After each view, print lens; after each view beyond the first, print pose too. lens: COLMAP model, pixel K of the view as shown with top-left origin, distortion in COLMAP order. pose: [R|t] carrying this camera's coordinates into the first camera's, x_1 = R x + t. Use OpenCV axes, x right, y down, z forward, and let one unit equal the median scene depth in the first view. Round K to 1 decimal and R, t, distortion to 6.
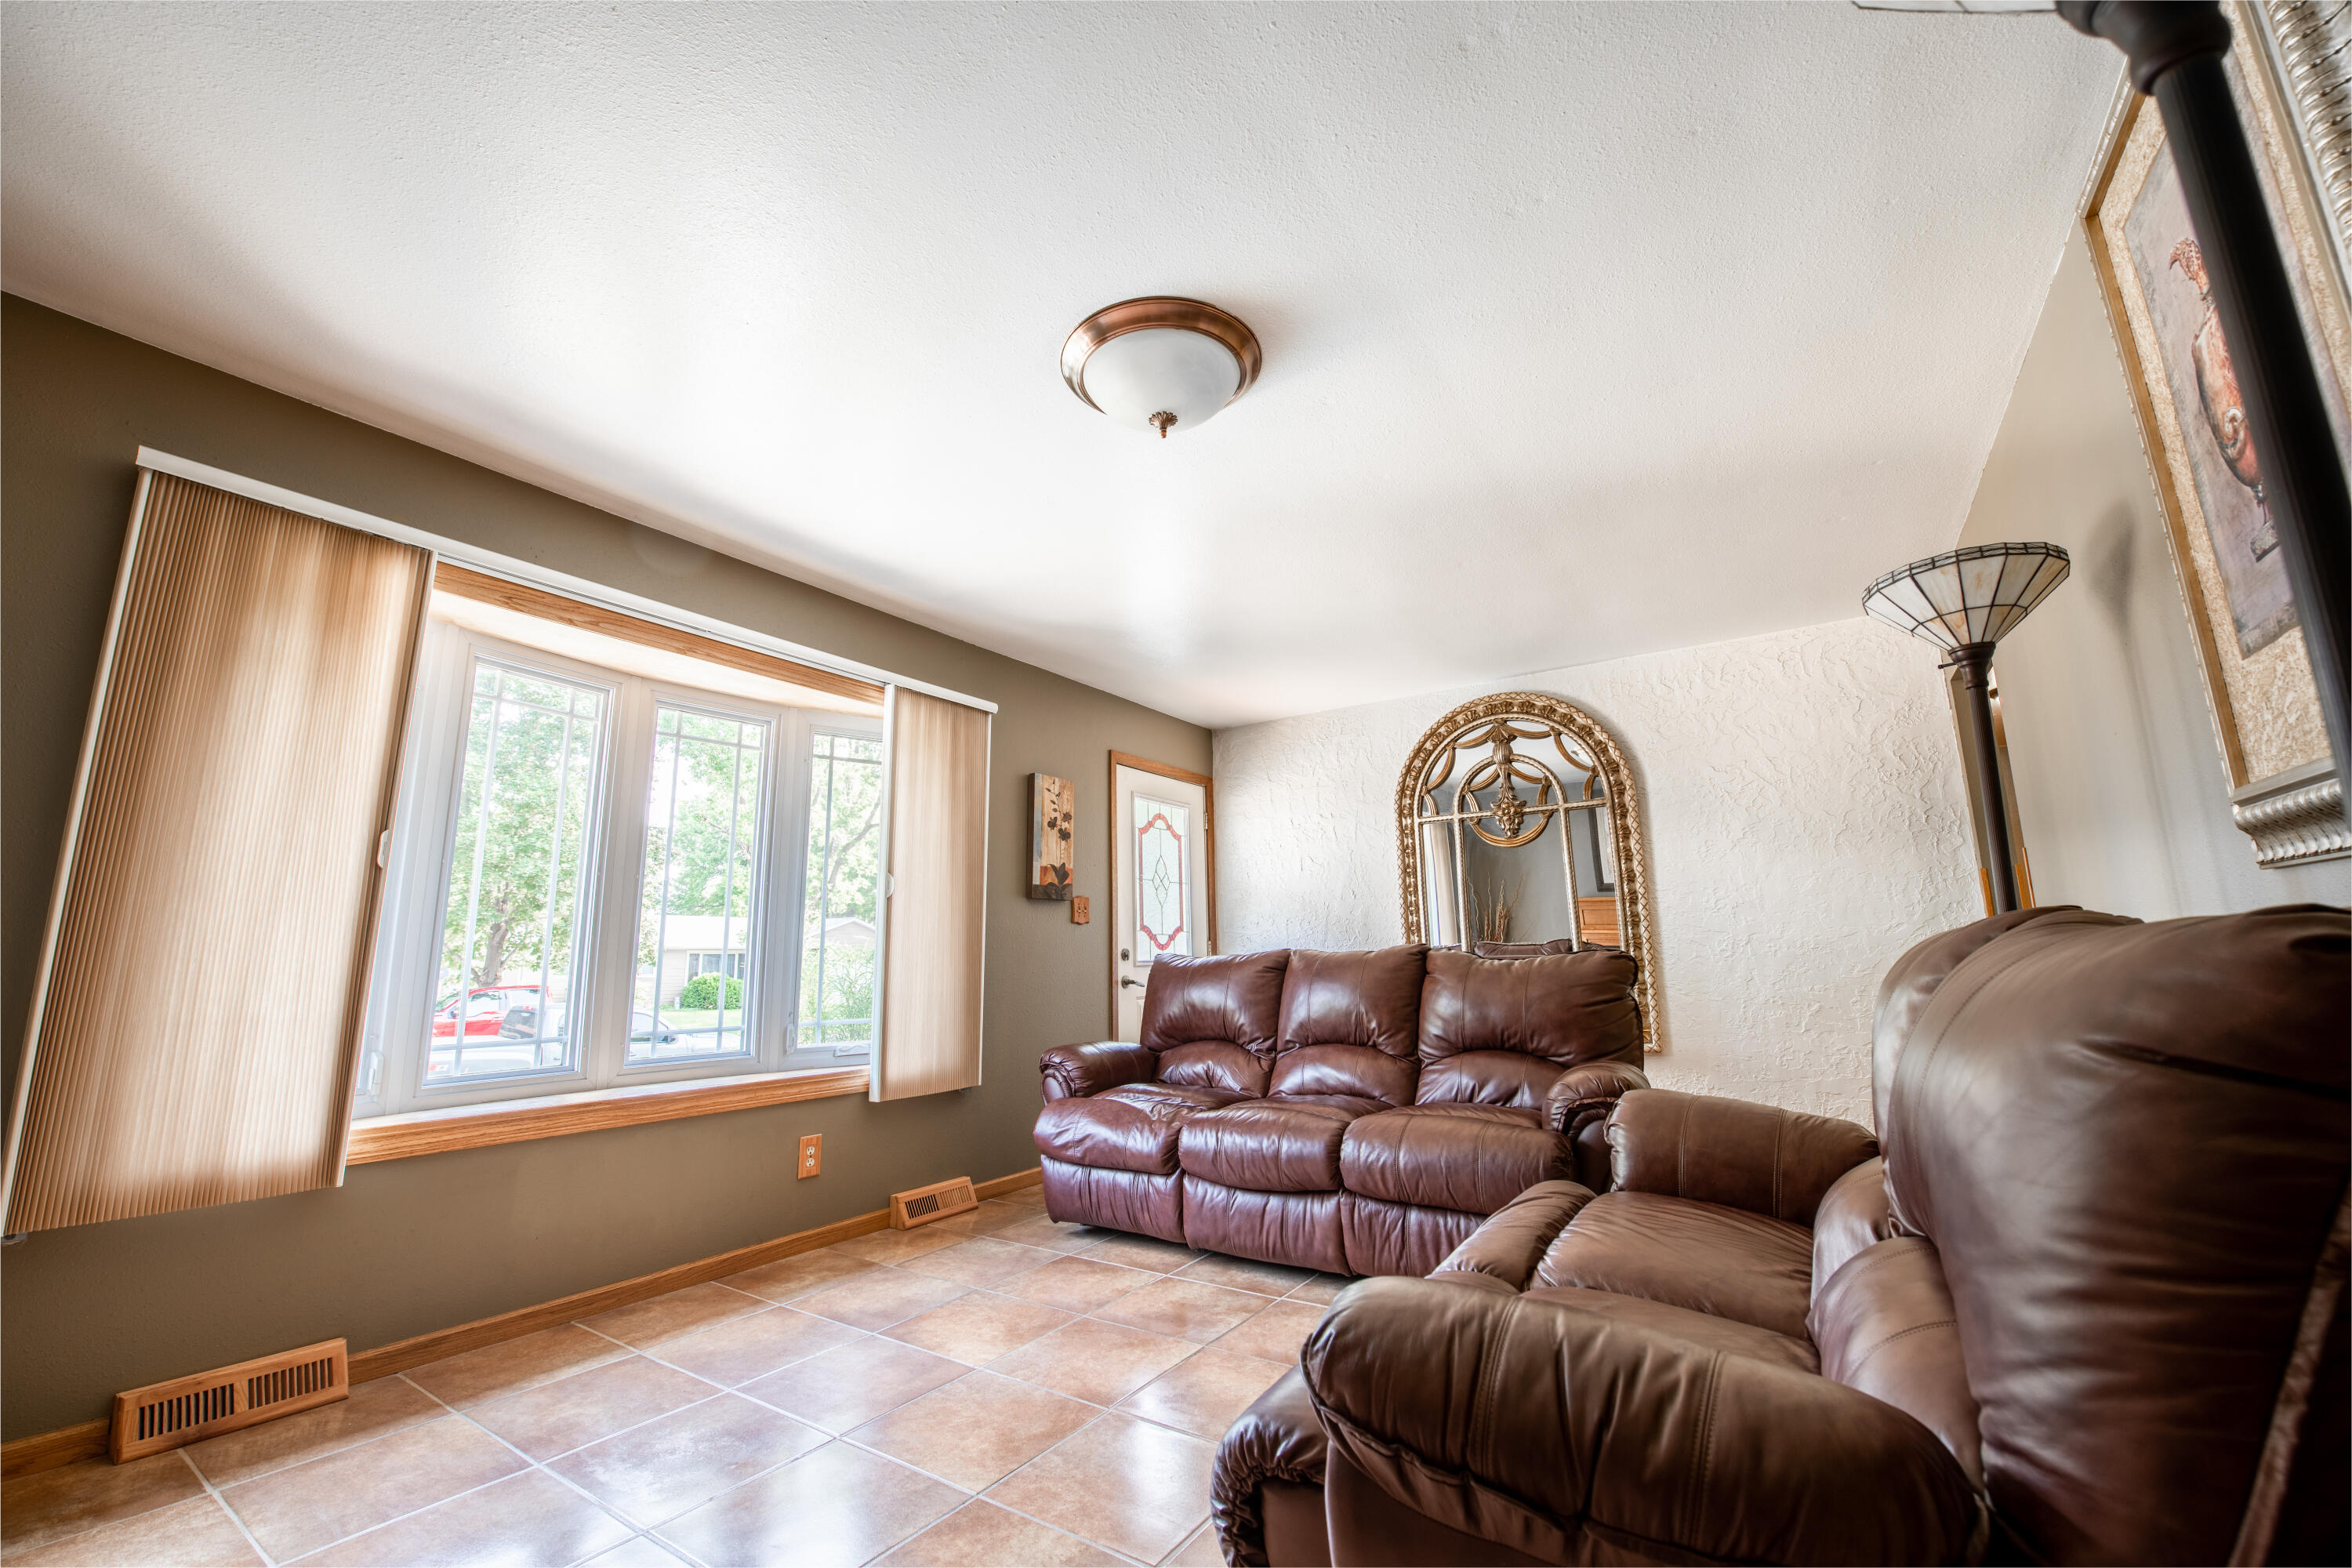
lens RADIAL K [[951.3, 0, 1176.0], [0, 951.3, 784.0], [0, 0, 1]] dist [-0.010682, -0.005121]
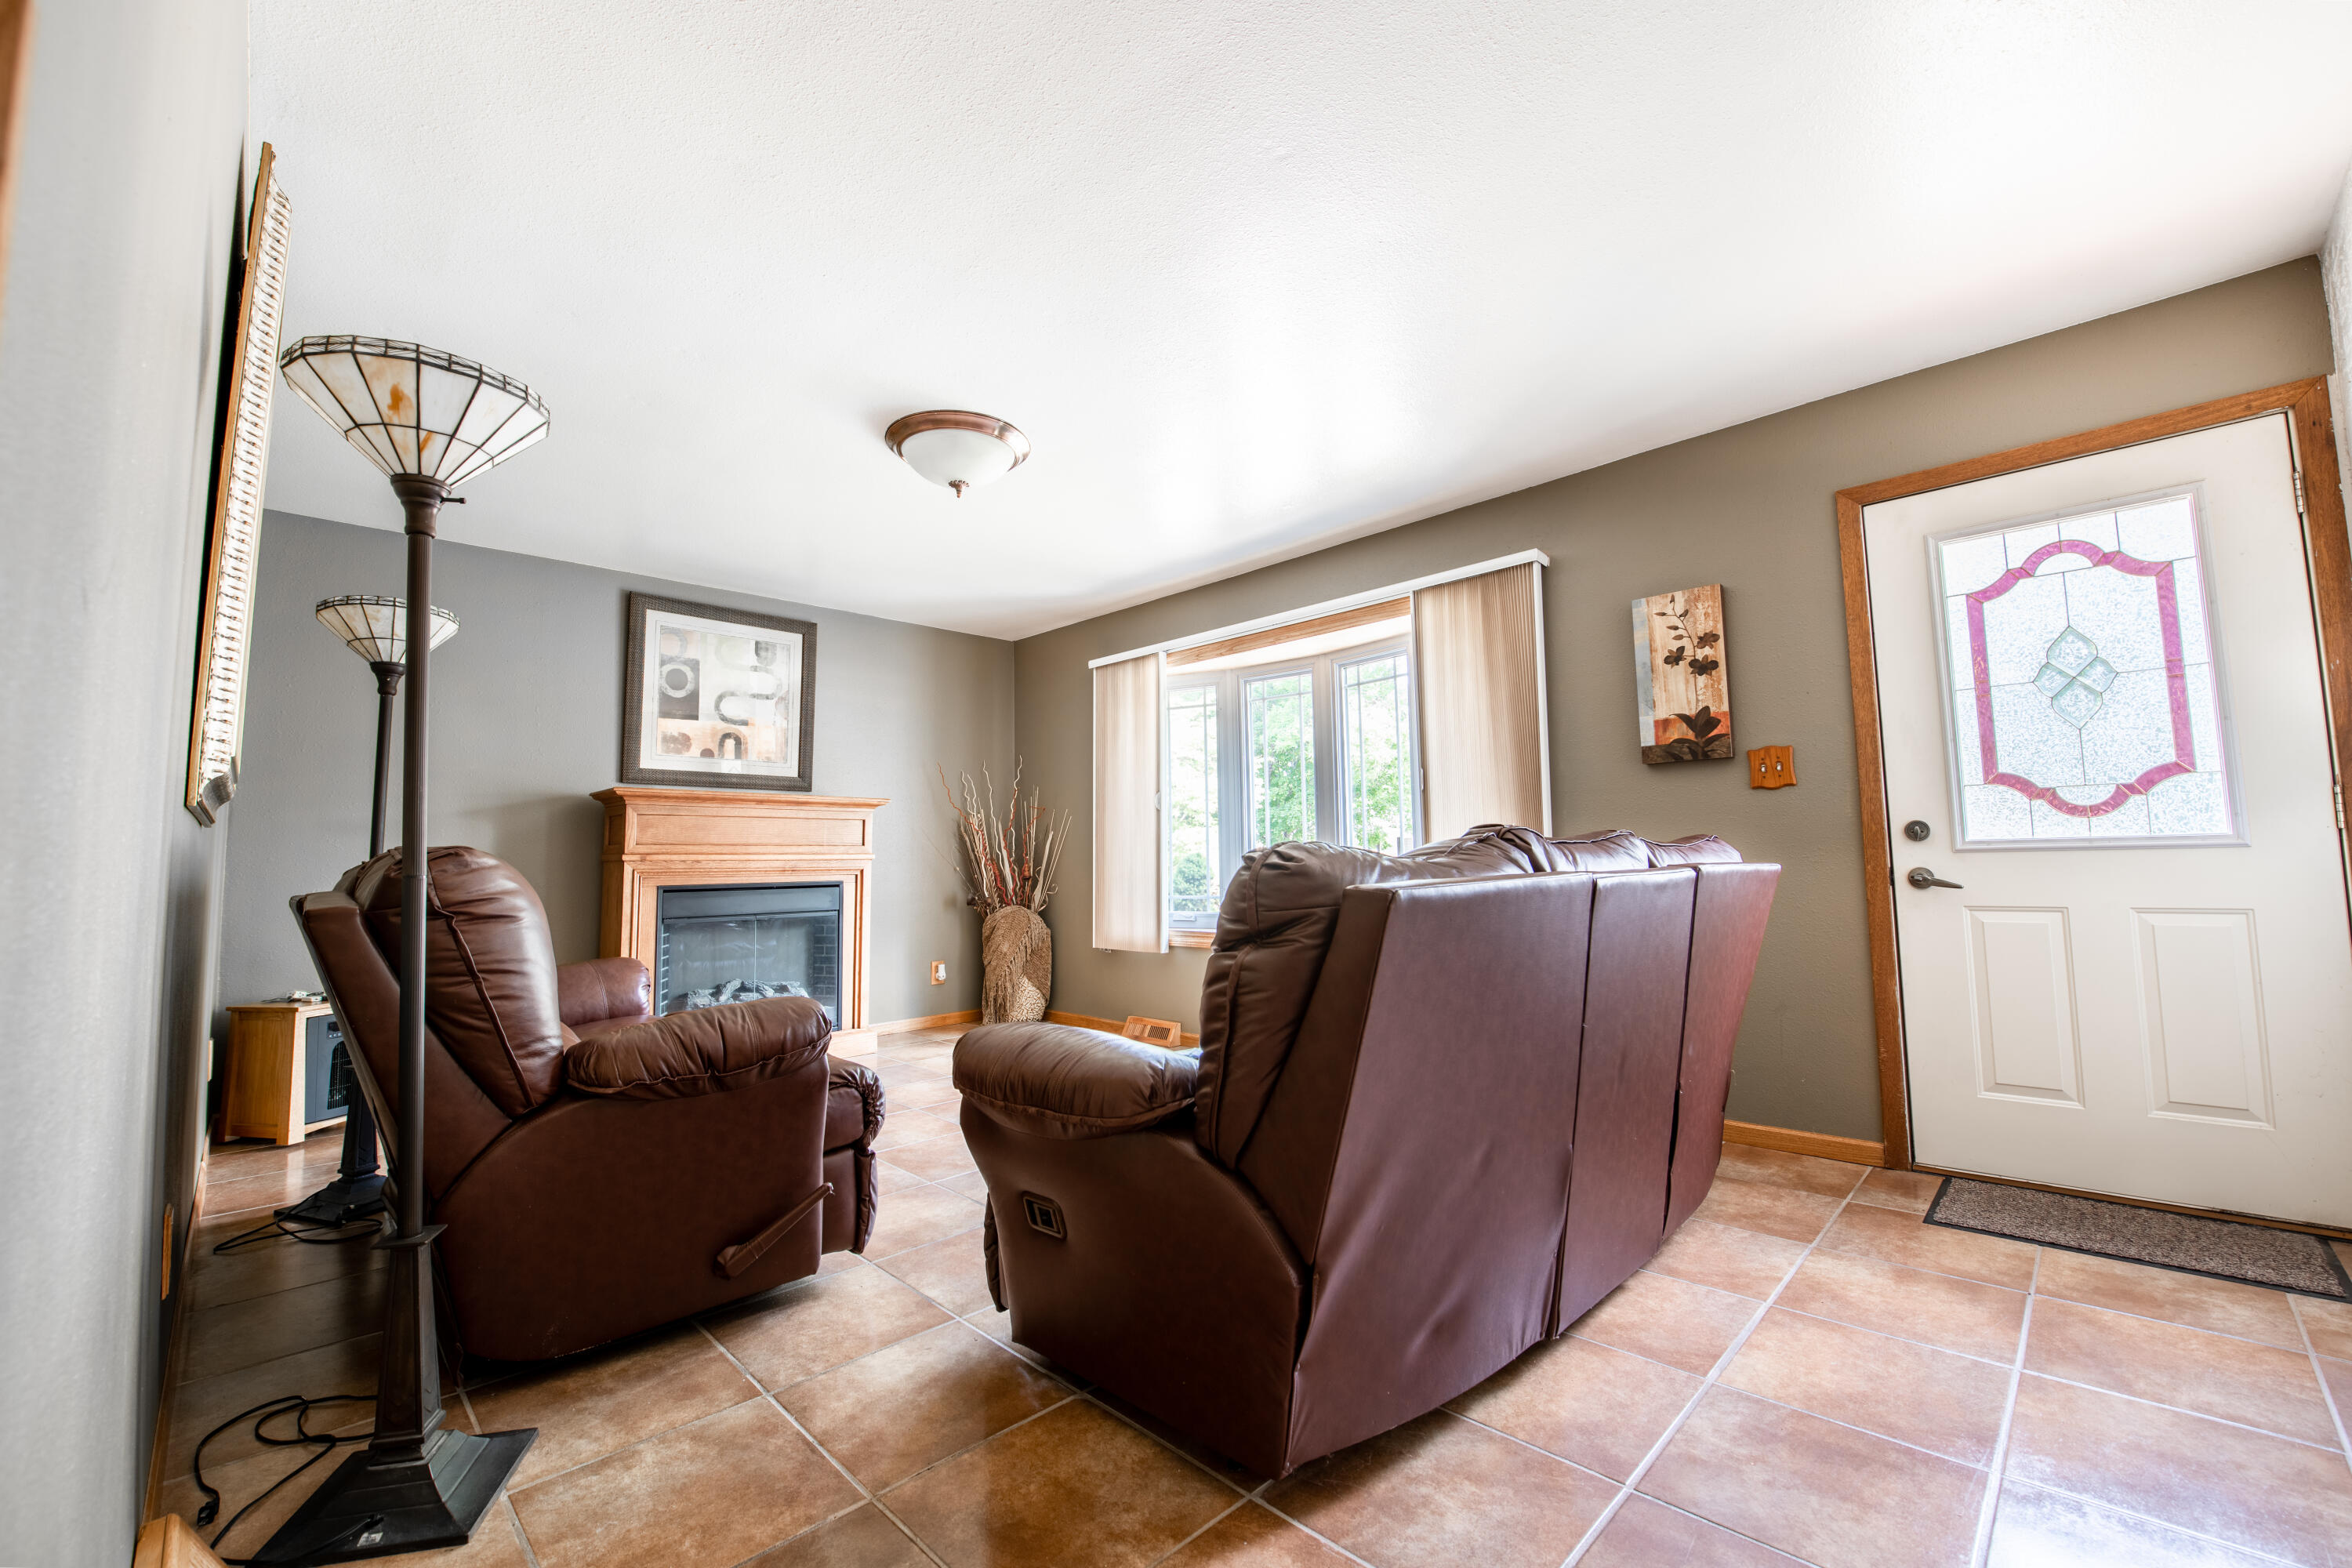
lens RADIAL K [[951.3, 0, 1176.0], [0, 951.3, 784.0], [0, 0, 1]] dist [-0.010682, -0.005121]
pose [[-0.211478, -0.063885, -0.975293, 0.638245], [0.193540, 0.975365, -0.105856, 0.136449], [0.958029, -0.211144, -0.193904, 0.746857]]
